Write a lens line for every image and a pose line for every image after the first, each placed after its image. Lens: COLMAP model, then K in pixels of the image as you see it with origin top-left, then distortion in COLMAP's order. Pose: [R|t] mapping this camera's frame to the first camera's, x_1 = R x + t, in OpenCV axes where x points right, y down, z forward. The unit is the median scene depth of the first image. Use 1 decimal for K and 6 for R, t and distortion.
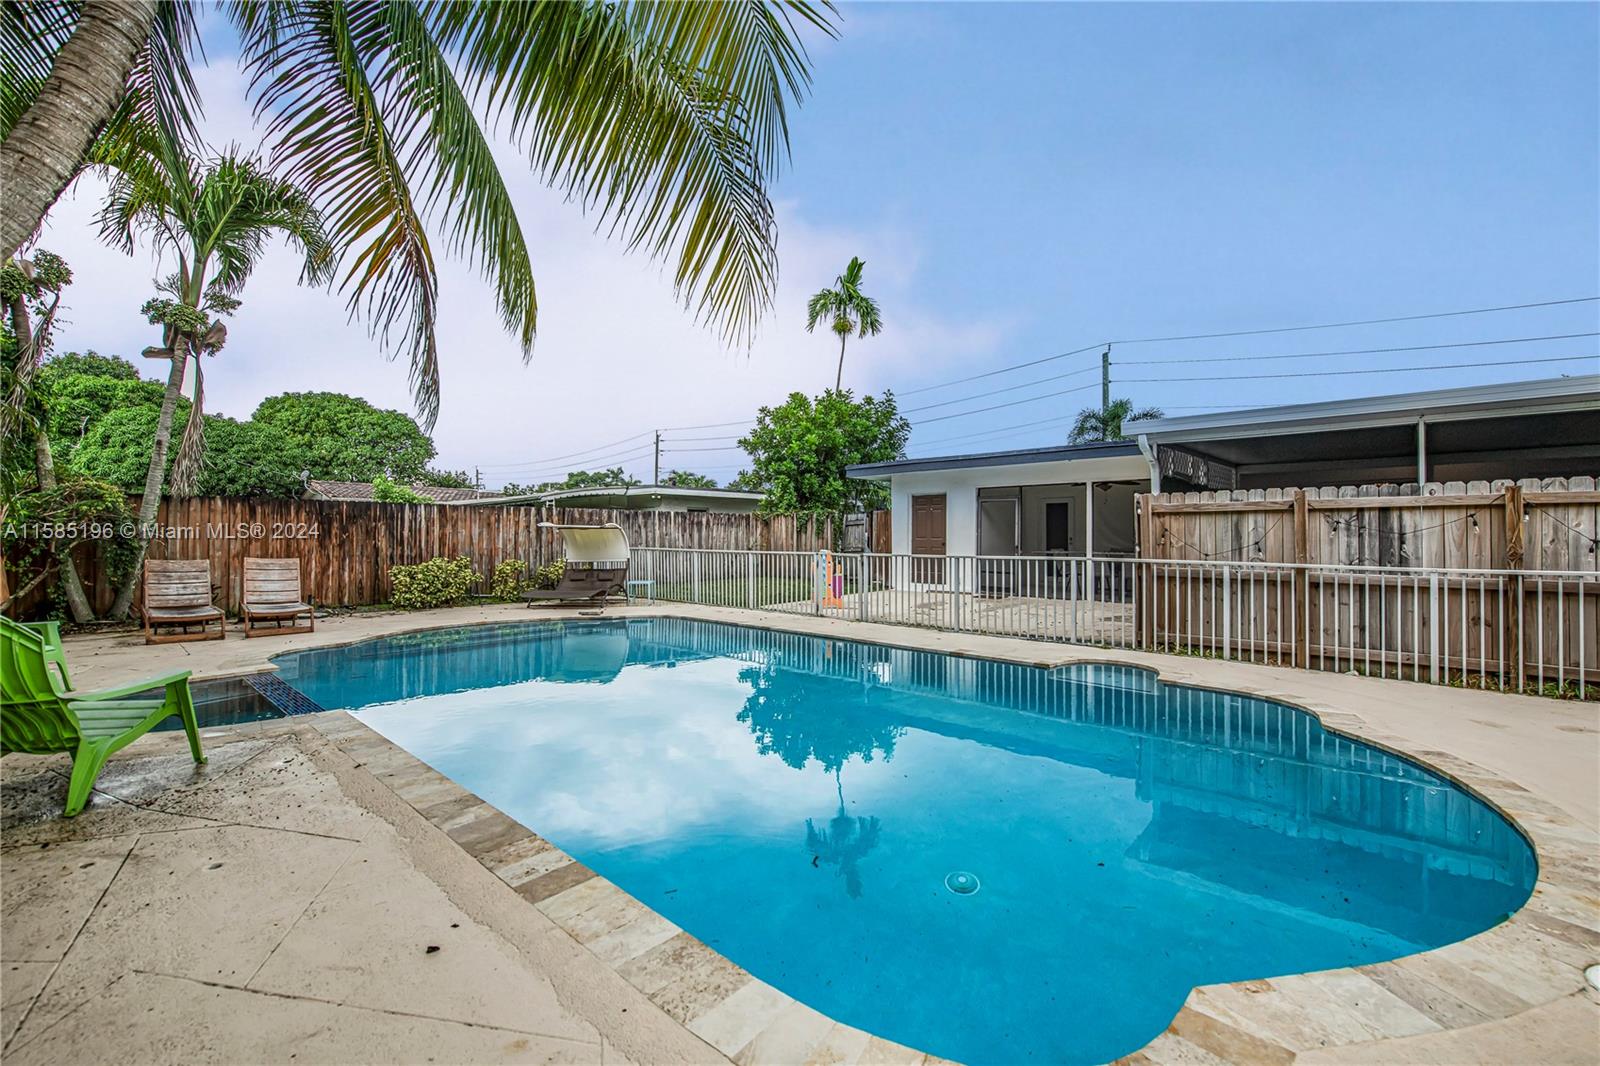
lens RADIAL K [[658.6, 0, 821.6], [0, 658.6, 534.9], [0, 0, 1]] dist [-0.002180, -0.000296]
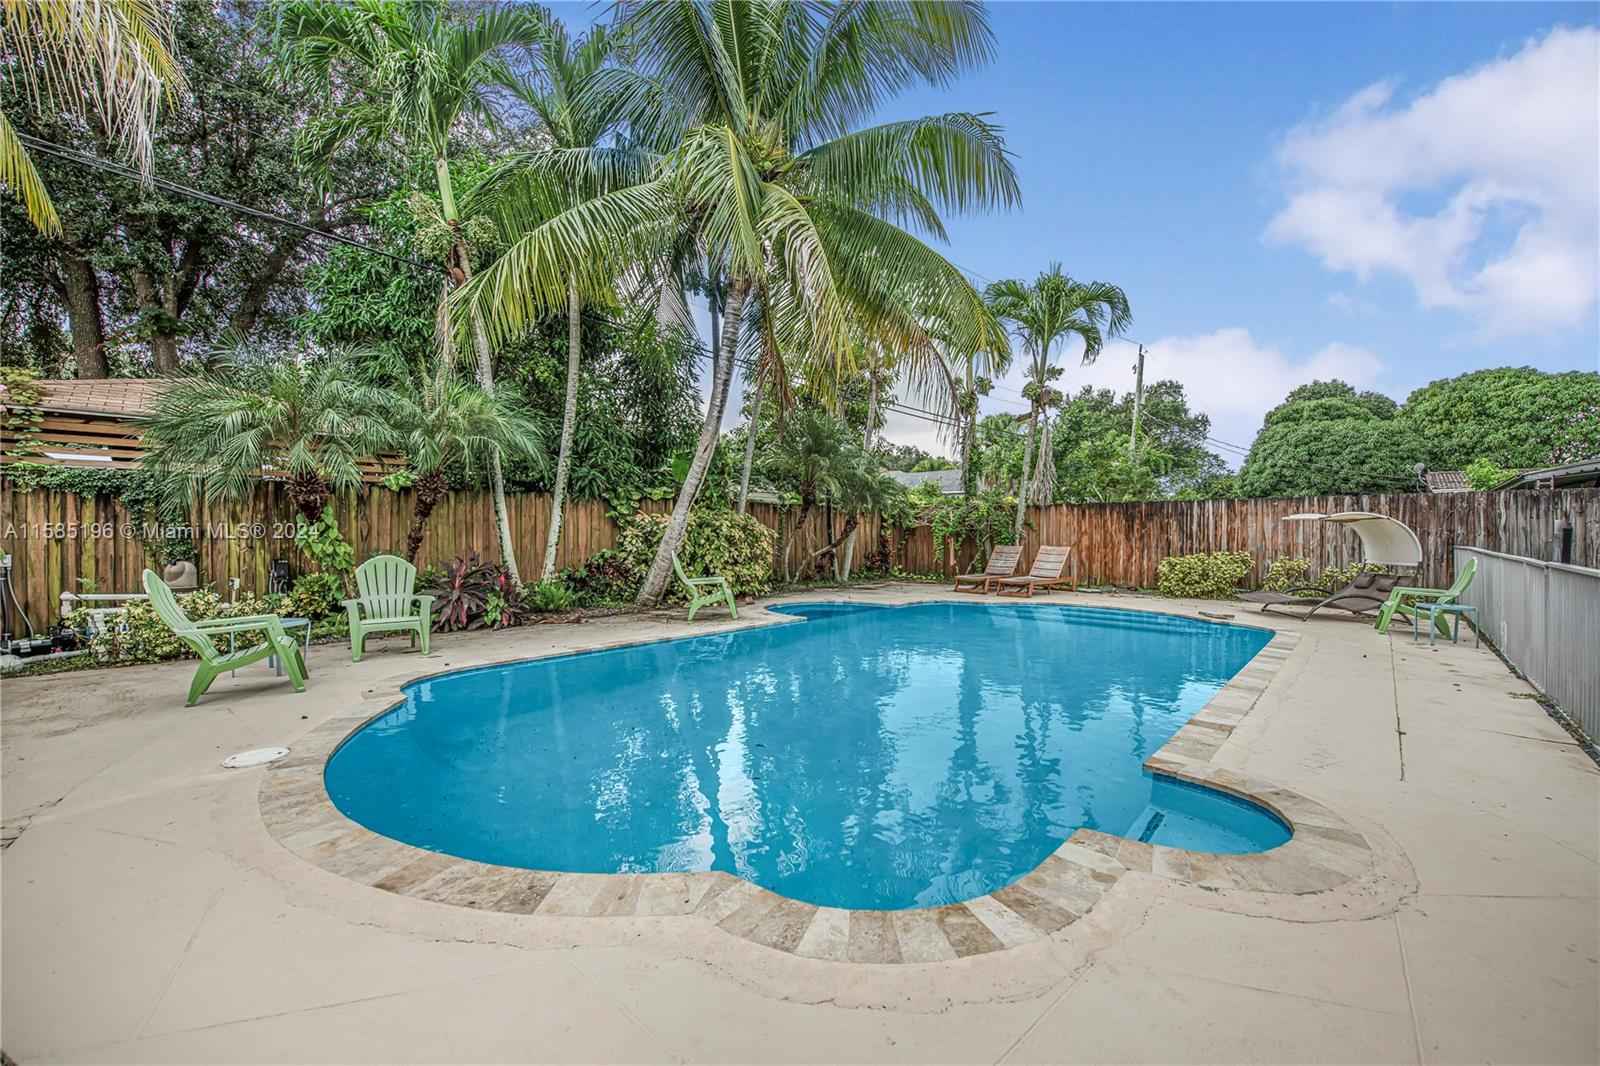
lens RADIAL K [[658.6, 0, 821.6], [0, 658.6, 534.9], [0, 0, 1]] dist [-0.002180, -0.000296]
pose [[-0.006383, 0.002635, -0.999976, 0.421505], [0.002169, 0.999994, 0.002621, 0.004164], [0.999977, -0.002152, -0.006388, 0.352193]]
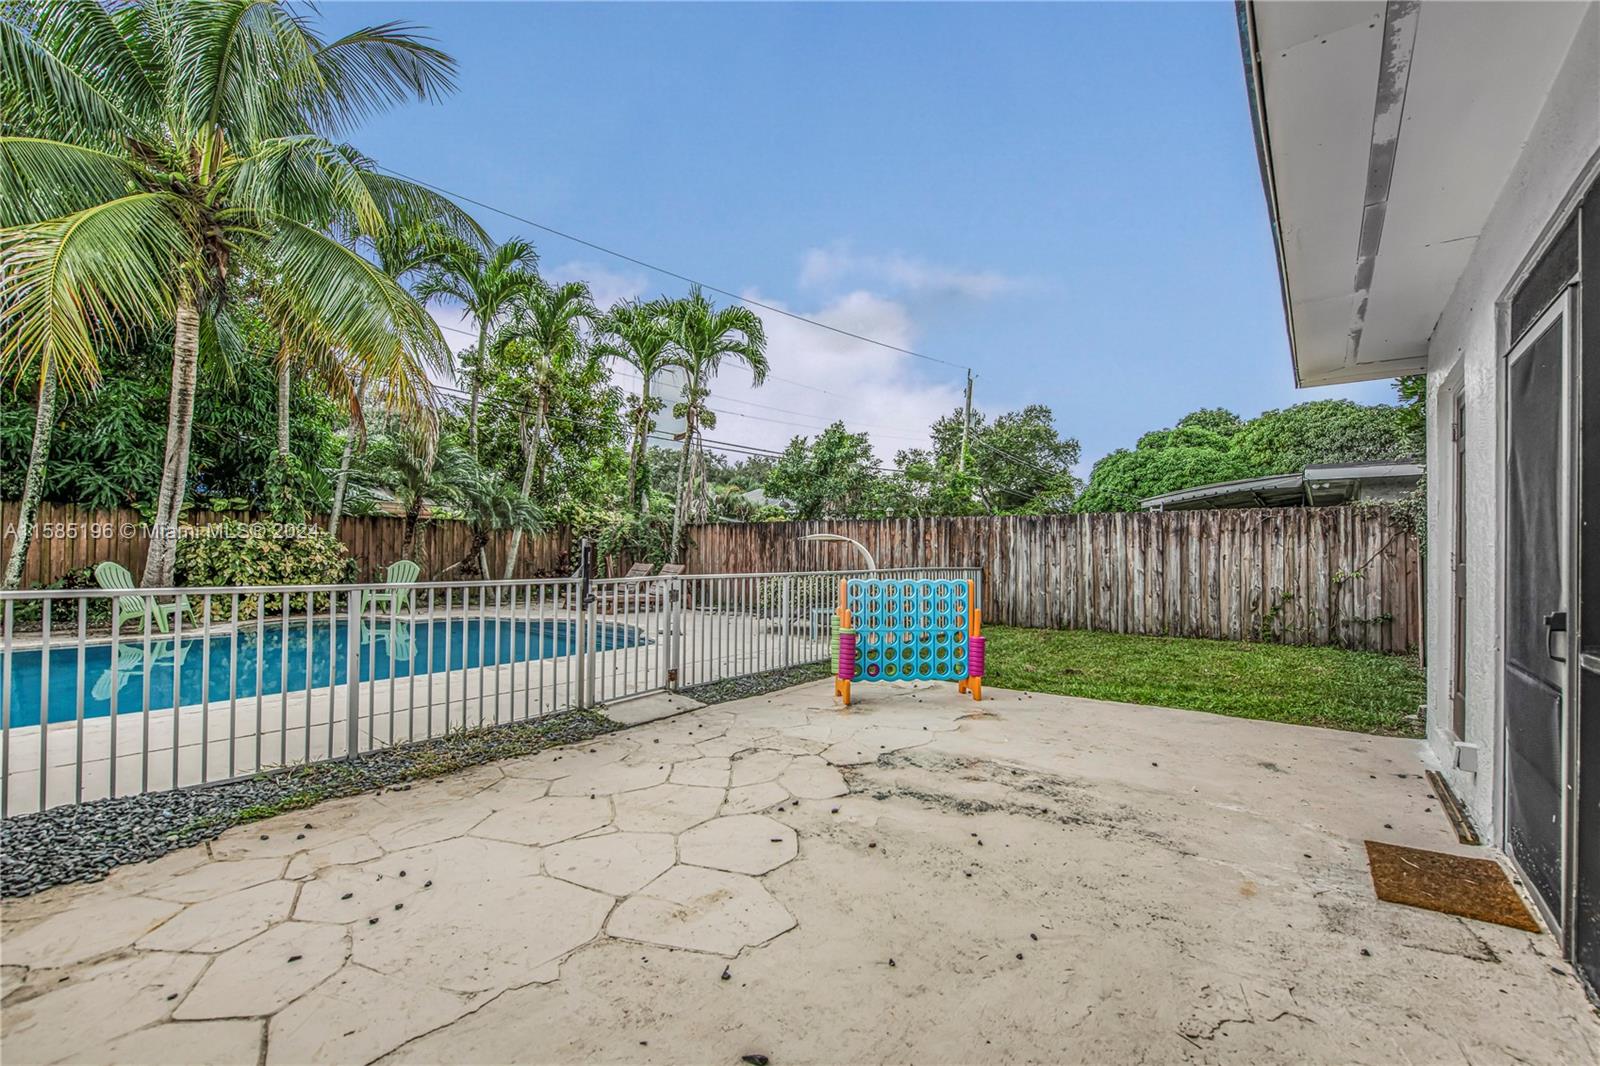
lens RADIAL K [[664.0, 0, 829.8], [0, 664.0, 559.8], [0, 0, 1]] dist [-0.000297, -0.000101]
pose [[0.042207, 0.011655, -0.999041, 0.450258], [-0.010835, 0.999878, 0.011207, 0.003988], [0.999050, 0.010352, 0.042328, 0.900569]]
